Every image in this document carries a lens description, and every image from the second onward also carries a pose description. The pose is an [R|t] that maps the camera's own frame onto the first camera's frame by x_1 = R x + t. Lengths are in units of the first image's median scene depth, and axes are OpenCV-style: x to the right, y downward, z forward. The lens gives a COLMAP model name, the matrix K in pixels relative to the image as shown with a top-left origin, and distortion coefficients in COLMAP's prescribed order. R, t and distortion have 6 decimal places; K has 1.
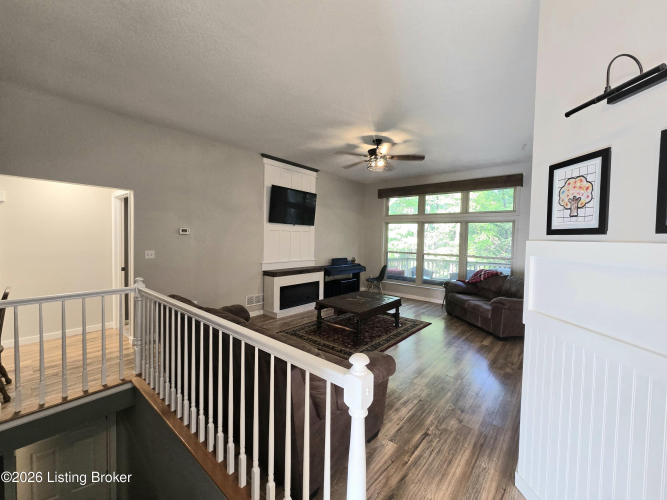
lens RADIAL K [[273.6, 0, 340.8], [0, 273.6, 249.5], [0, 0, 1]] dist [-0.001084, 0.000078]
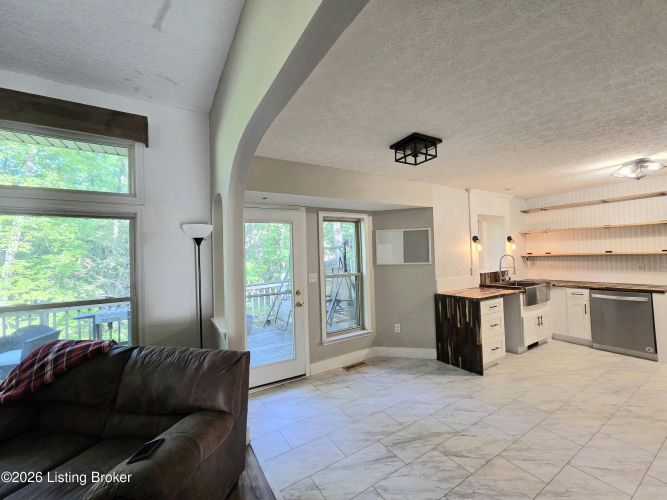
lens RADIAL K [[273.6, 0, 334.0], [0, 273.6, 249.0], [0, 0, 1]] dist [-0.001084, 0.000078]
pose [[0.314892, -0.005636, 0.949111, 0.301116], [0.078062, 0.996748, -0.019980, -0.012025], [-0.945912, 0.080381, 0.314309, 0.537919]]
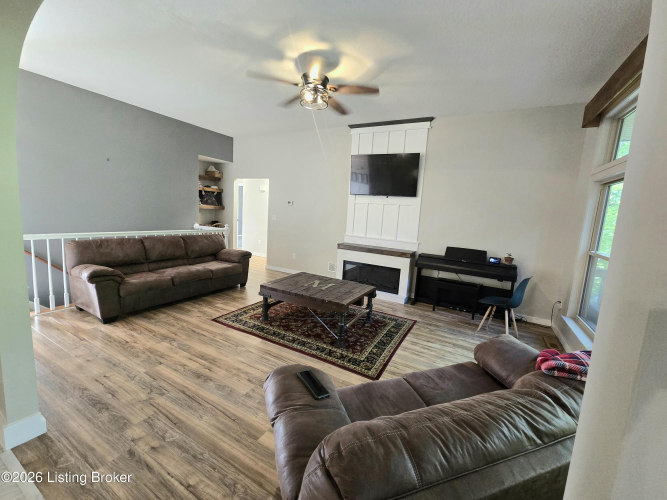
lens RADIAL K [[273.6, 0, 333.7], [0, 273.6, 246.5], [0, 0, 1]] dist [-0.001084, 0.000078]
pose [[0.191930, 0.117991, -0.974290, 0.685671], [-0.103665, 0.989630, 0.099427, -0.004946], [0.975918, 0.081916, 0.202171, 0.730332]]
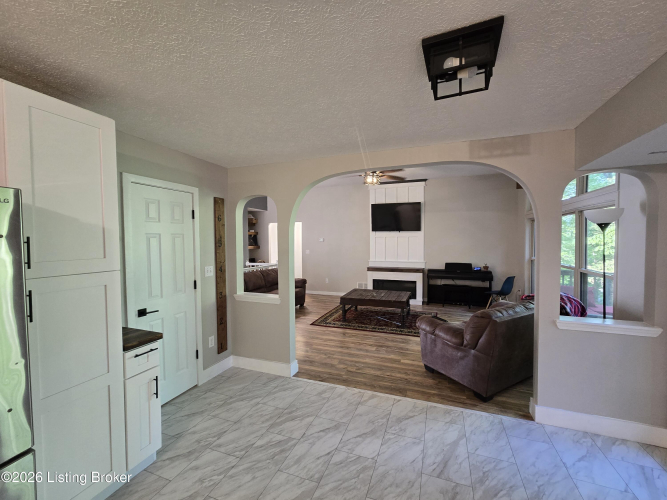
lens RADIAL K [[273.6, 0, 335.5], [0, 273.6, 247.8], [0, 0, 1]] dist [-0.001084, 0.000078]
pose [[0.327953, 0.003880, -0.944686, 0.940378], [-0.030640, 0.999509, -0.006532, -0.002390], [0.944197, 0.031087, 0.327911, 0.366563]]
